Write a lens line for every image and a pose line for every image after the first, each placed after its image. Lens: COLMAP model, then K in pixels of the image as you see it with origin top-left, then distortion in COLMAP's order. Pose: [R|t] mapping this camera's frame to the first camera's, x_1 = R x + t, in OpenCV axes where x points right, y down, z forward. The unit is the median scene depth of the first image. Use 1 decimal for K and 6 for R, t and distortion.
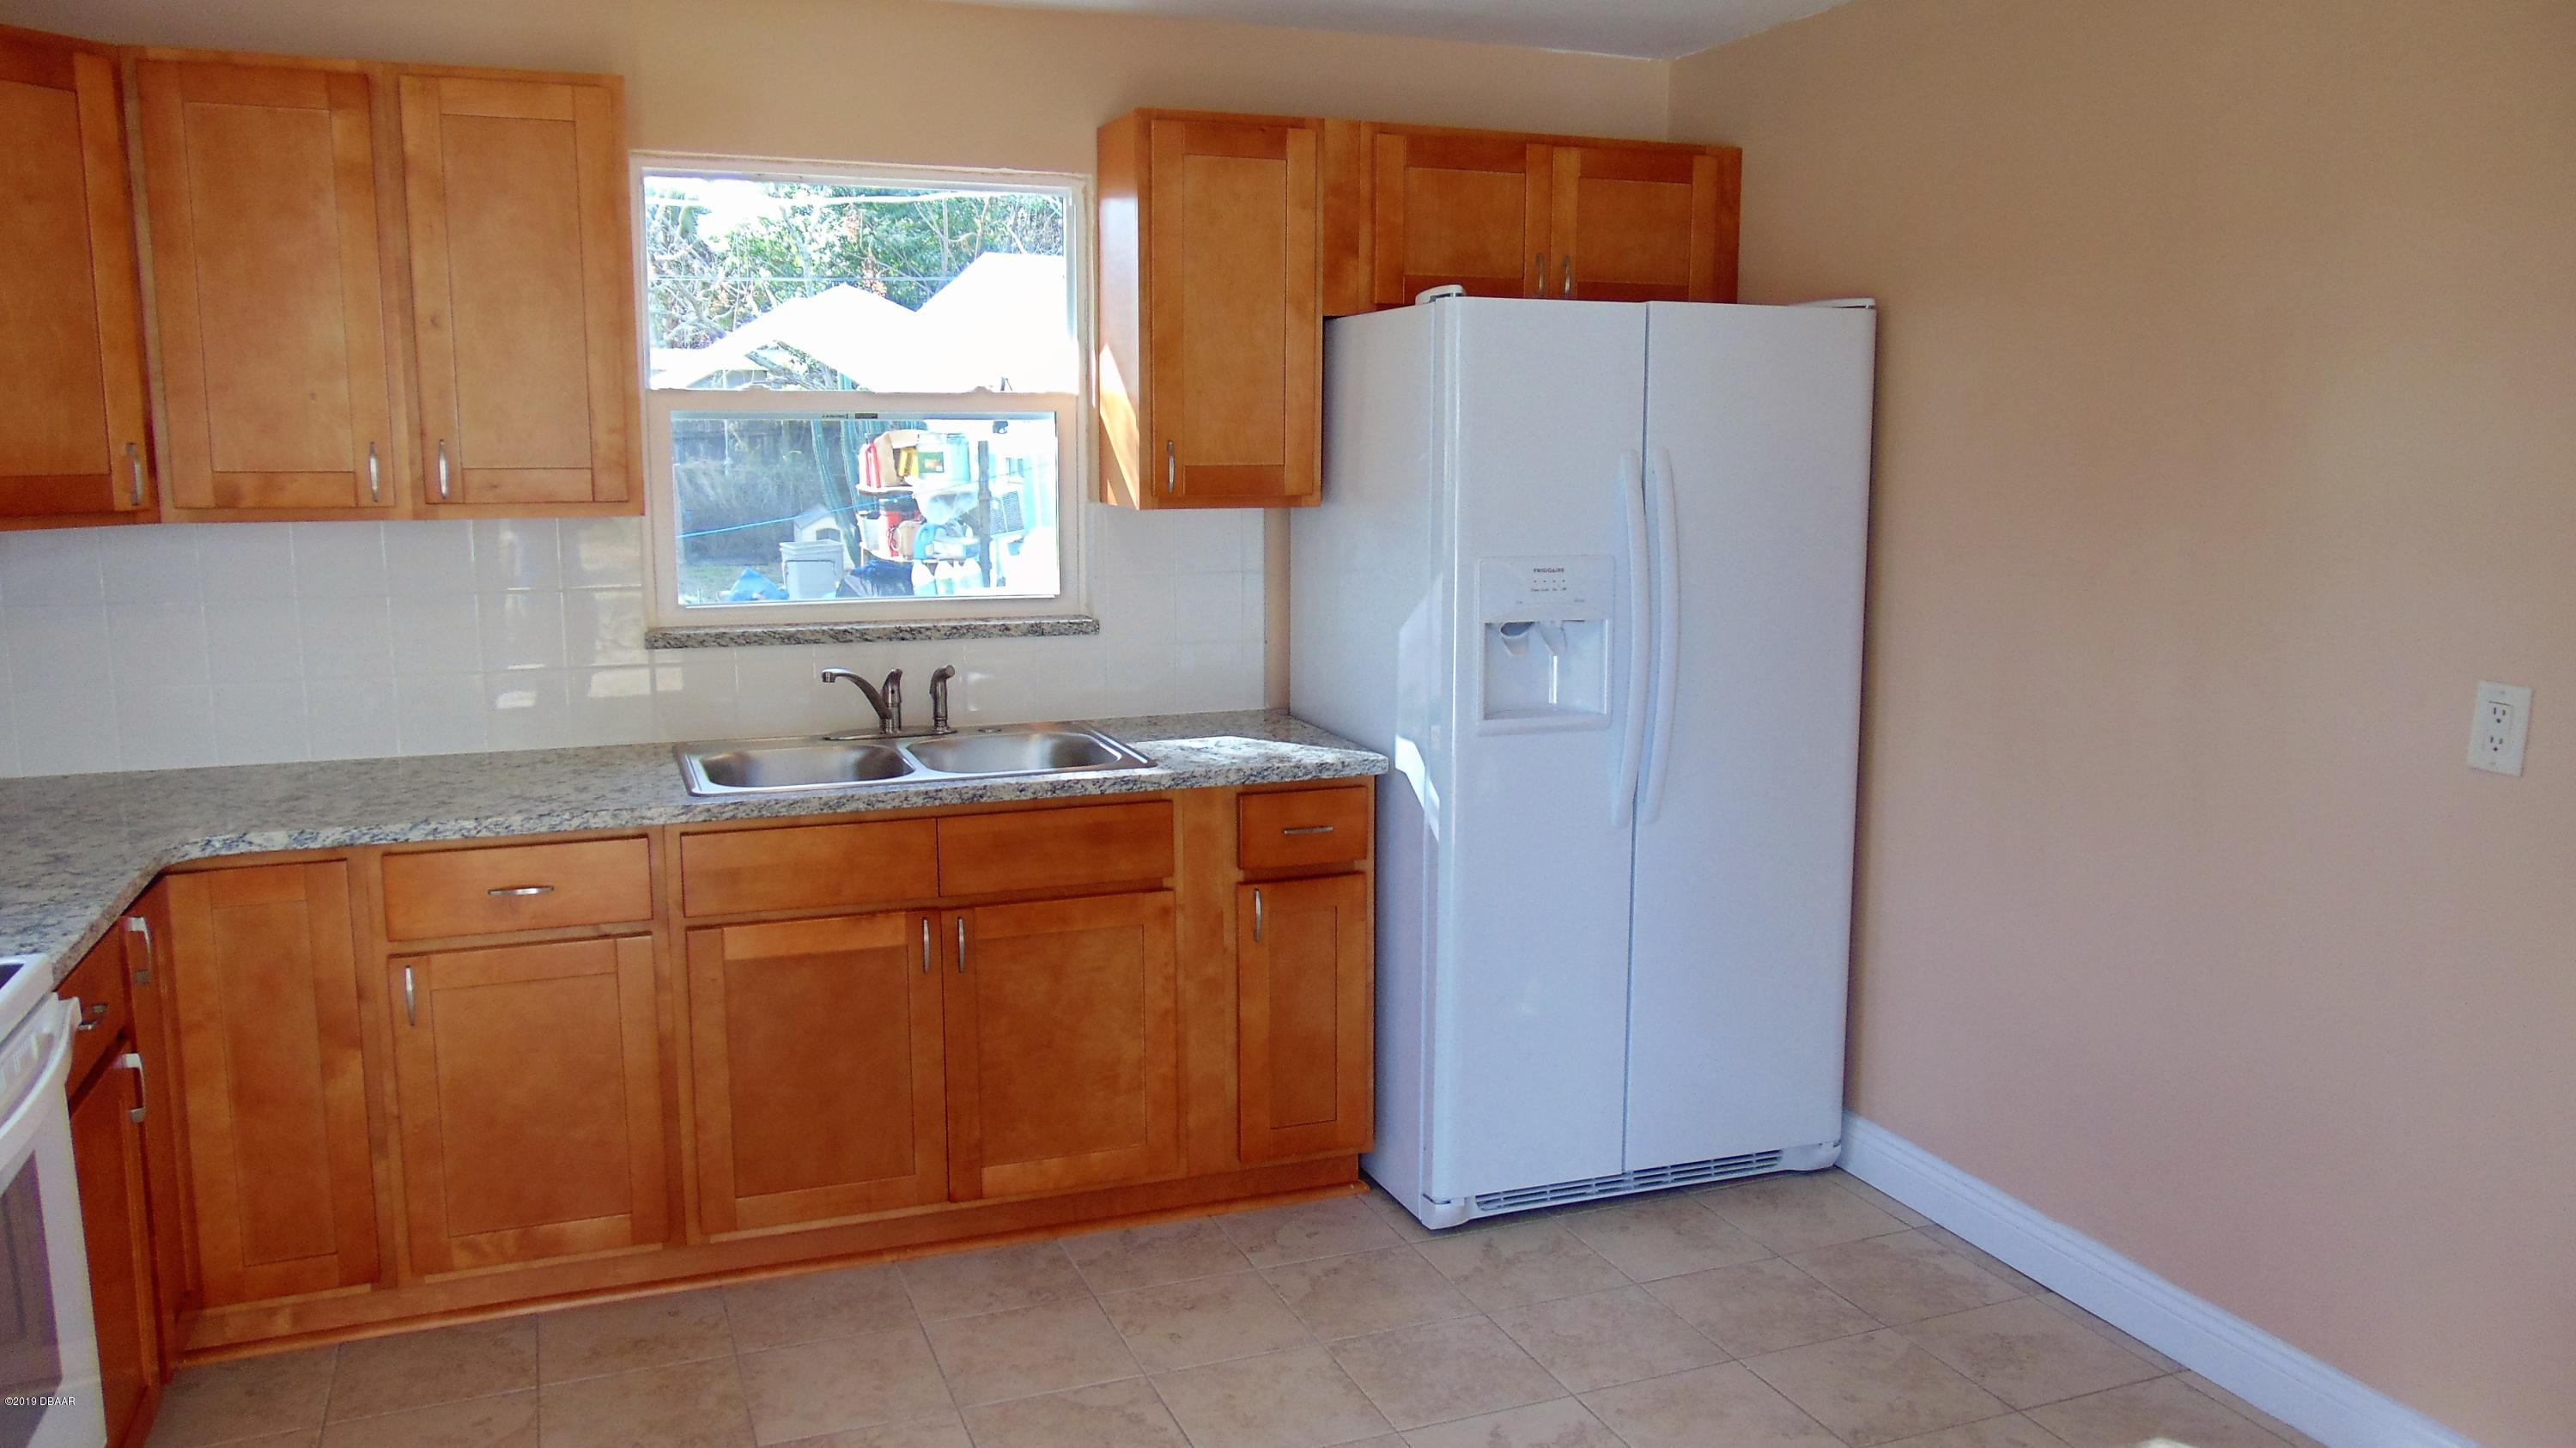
lens RADIAL K [[1906.5, 0, 1280.6], [0, 1906.5, 723.5], [0, 0, 1]] dist [-0.041602, 0.070590]
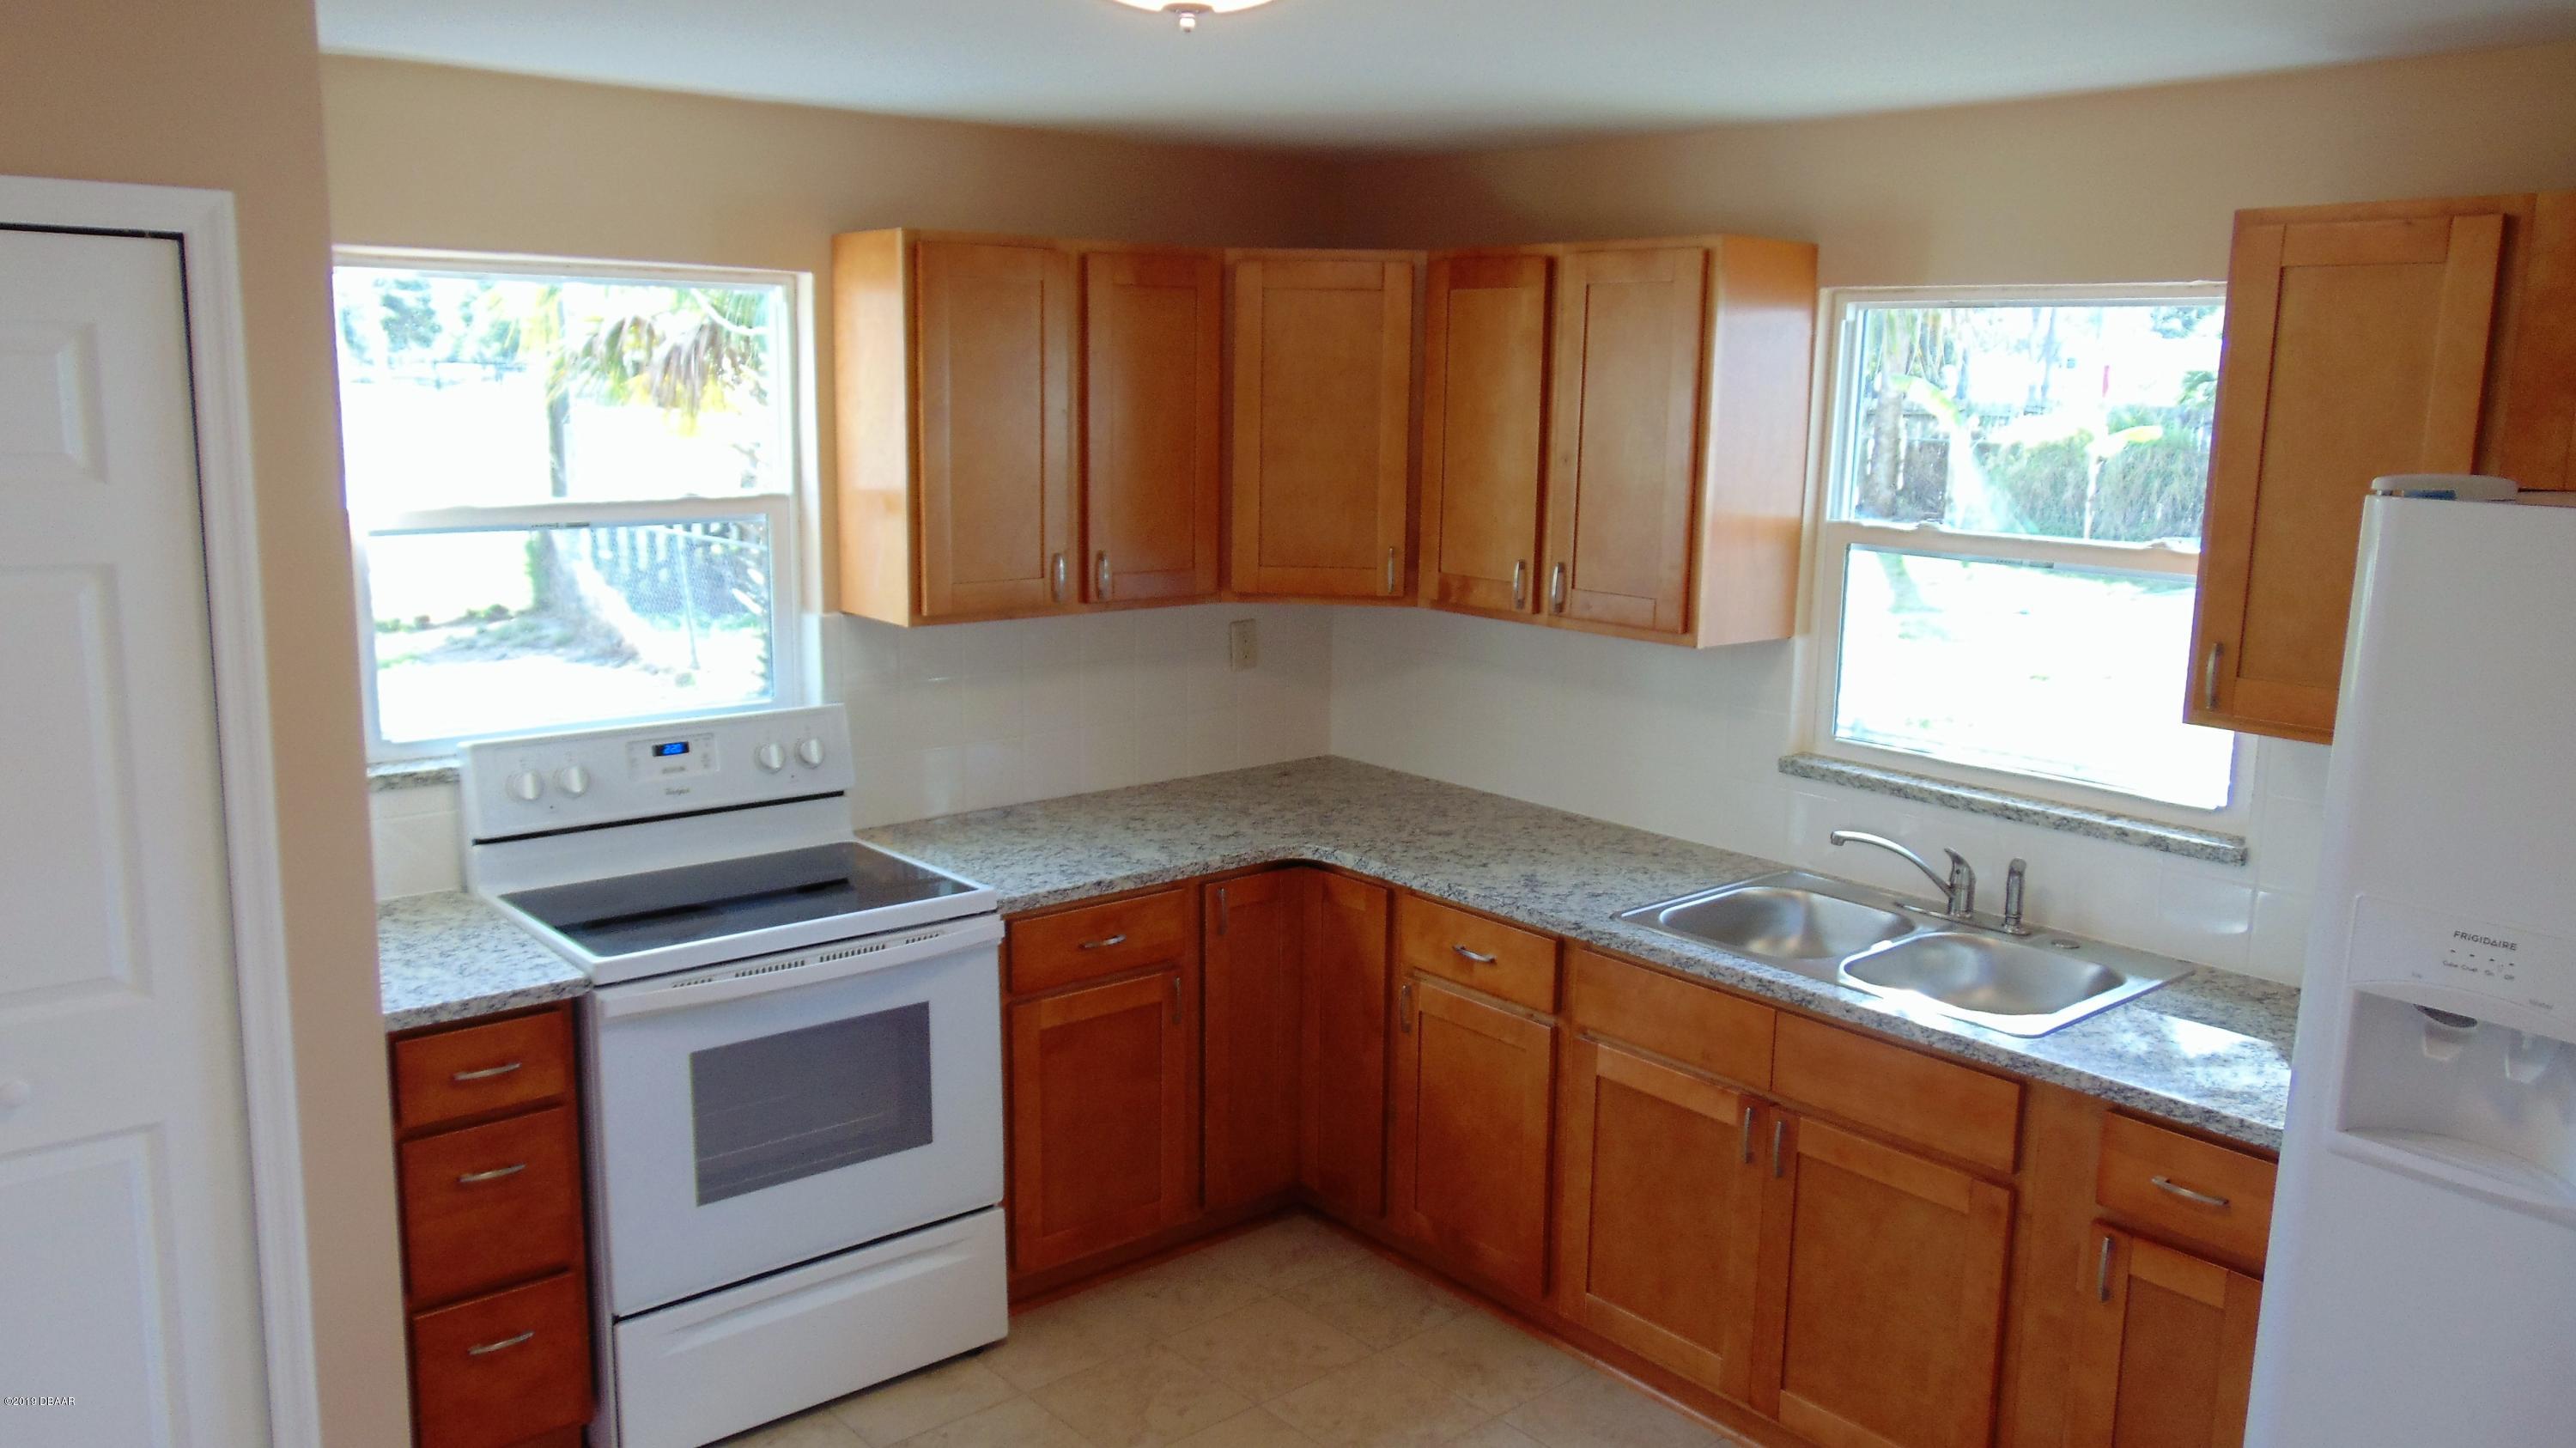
lens RADIAL K [[1906.5, 0, 1275.2], [0, 1906.5, 712.4], [0, 0, 1]] dist [-0.041602, 0.070590]
pose [[0.339855, 0.170071, -0.924973, 0.581365], [-0.162270, 0.979367, 0.120450, -0.168071], [0.926373, 0.109160, 0.360441, 0.414942]]
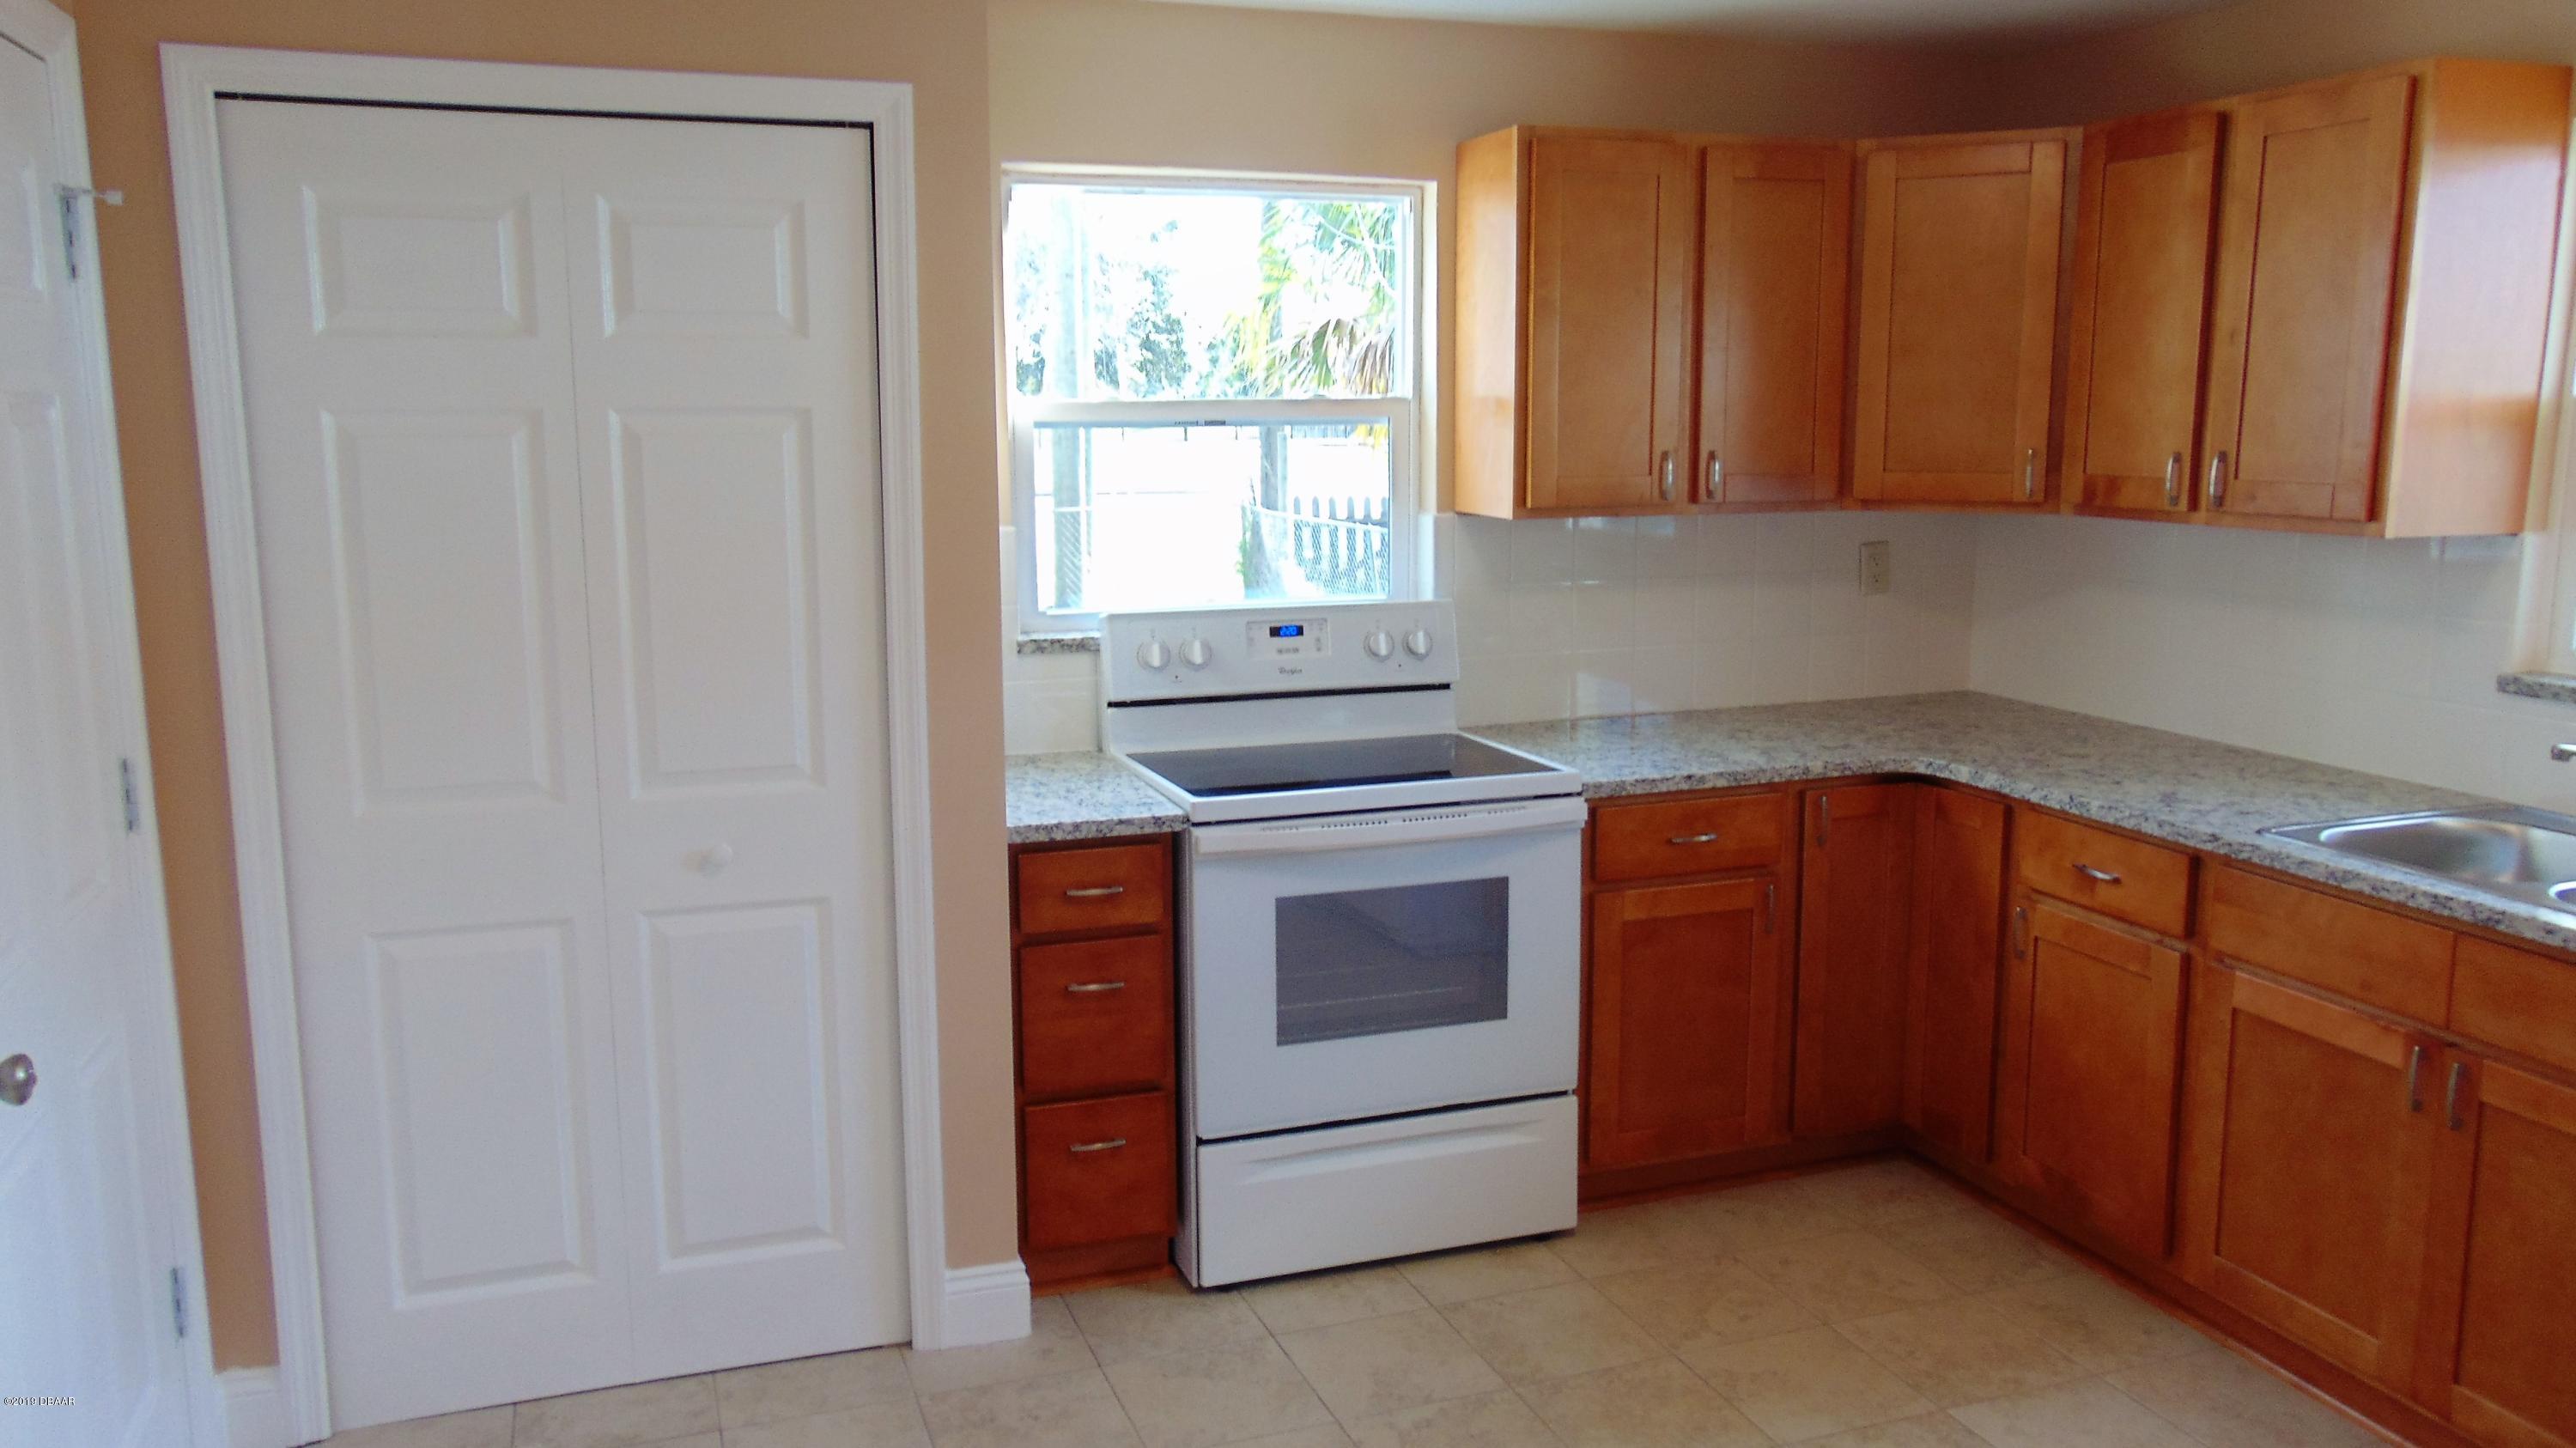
lens RADIAL K [[1906.5, 0, 1284.0], [0, 1906.5, 712.0], [0, 0, 1]] dist [-0.041602, 0.070590]
pose [[-0.015211, 0.159062, -0.987151, 0.609953], [-0.151699, 0.975470, 0.159517, -0.095174], [0.988310, 0.152176, 0.009291, 0.485436]]
